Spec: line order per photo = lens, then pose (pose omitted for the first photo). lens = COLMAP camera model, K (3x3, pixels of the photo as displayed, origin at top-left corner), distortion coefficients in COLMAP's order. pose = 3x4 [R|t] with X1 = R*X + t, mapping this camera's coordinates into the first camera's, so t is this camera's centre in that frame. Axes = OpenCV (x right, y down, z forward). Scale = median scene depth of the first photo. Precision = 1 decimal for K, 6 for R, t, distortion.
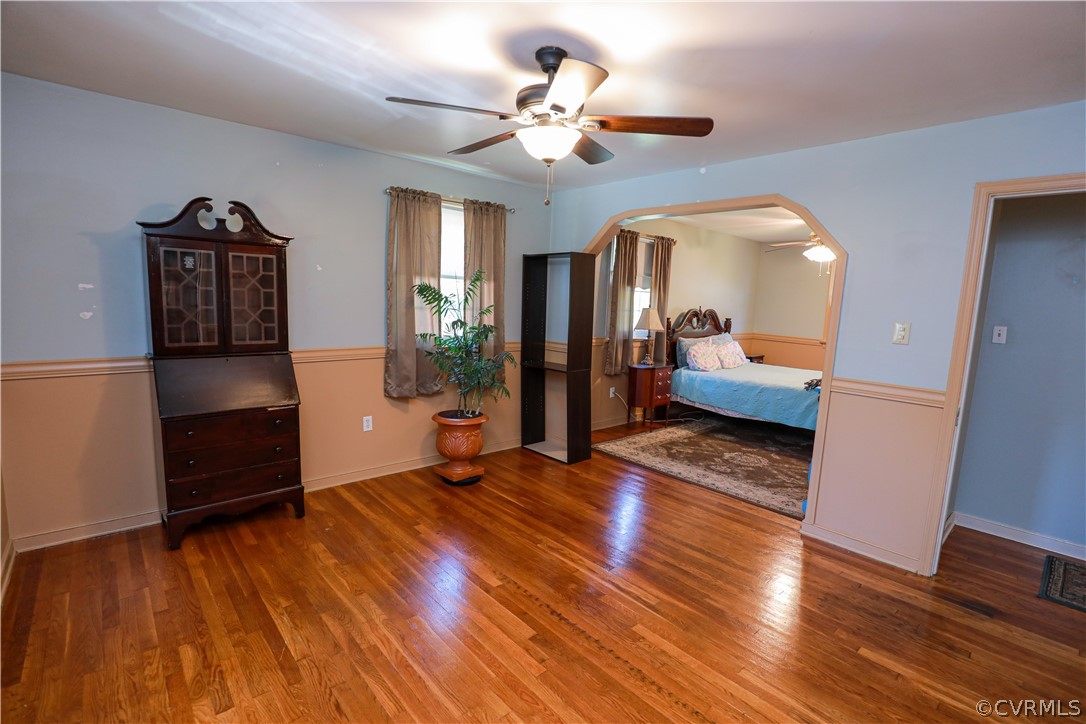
lens RADIAL K [[495.9, 0, 545.6], [0, 495.9, 376.6], [0, 0, 1]] dist [-0.036979, 0.006812]
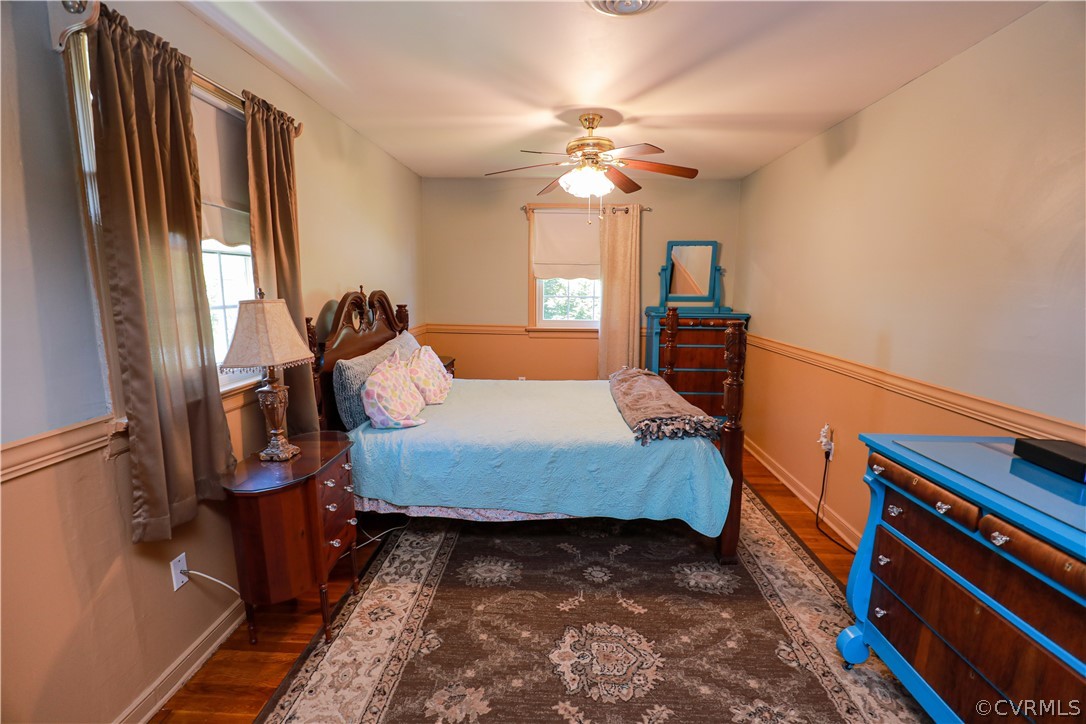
lens RADIAL K [[495.9, 0, 544.9], [0, 495.9, 362.6], [0, 0, 1]] dist [-0.036979, 0.006812]
pose [[0.696169, -0.150364, 0.701954, 0.144667], [0.130971, 0.988010, 0.081748, -0.137946], [-0.705829, 0.035025, 0.707516, 0.878988]]
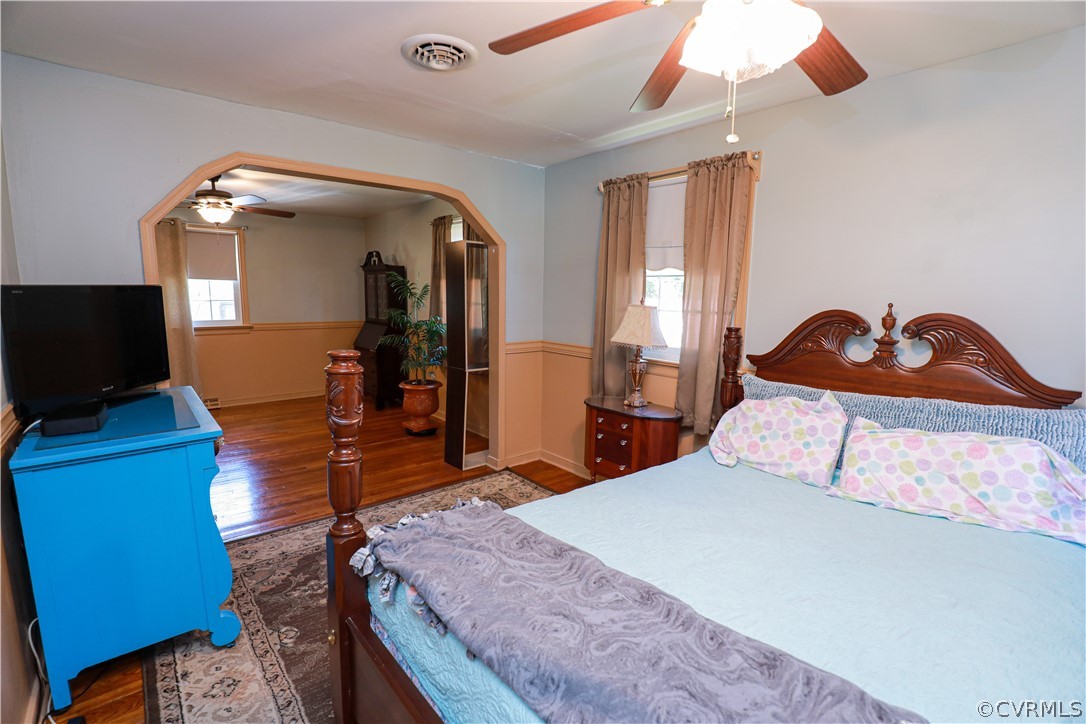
lens RADIAL K [[495.9, 0, 547.7], [0, 495.9, 366.9], [0, 0, 1]] dist [-0.036979, 0.006812]
pose [[-0.018242, 0.109189, -0.993854, 1.091091], [-0.170273, 0.979159, 0.110700, -0.160824], [0.985228, 0.171246, 0.000730, 1.286035]]
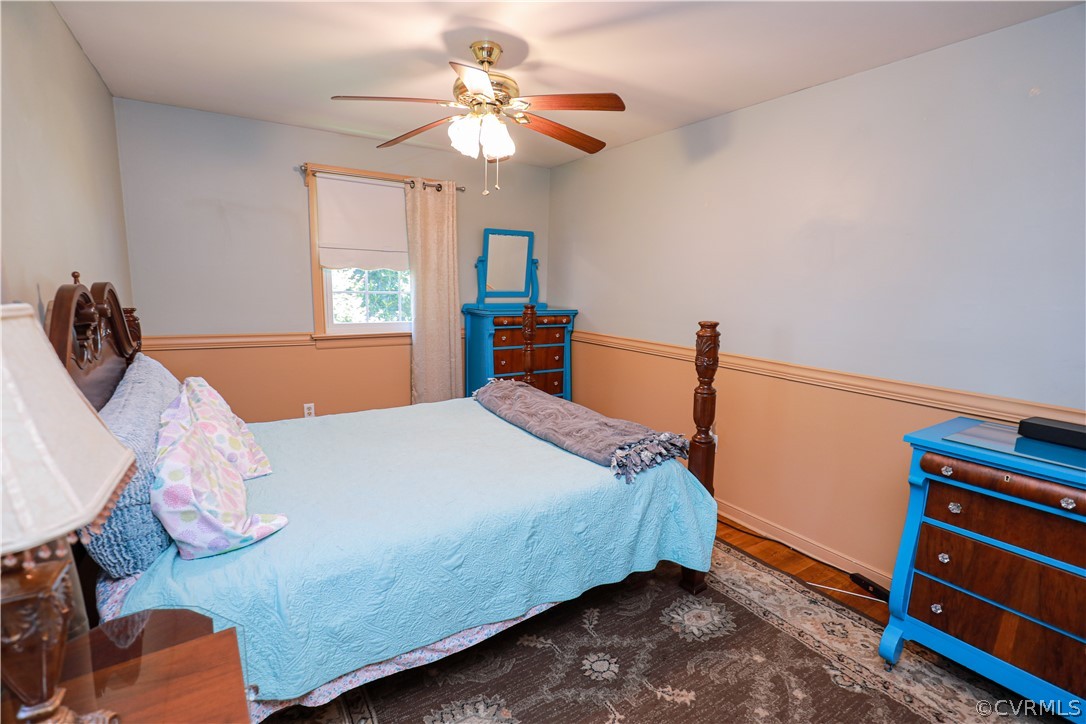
lens RADIAL K [[495.9, 0, 543.3], [0, 495.9, 363.7], [0, 0, 1]] dist [-0.036979, 0.006812]
pose [[0.161461, -0.198876, 0.966633, 0.189798], [0.134956, 0.974732, 0.178000, -0.182234], [-0.977608, 0.101713, 0.184221, 1.223096]]
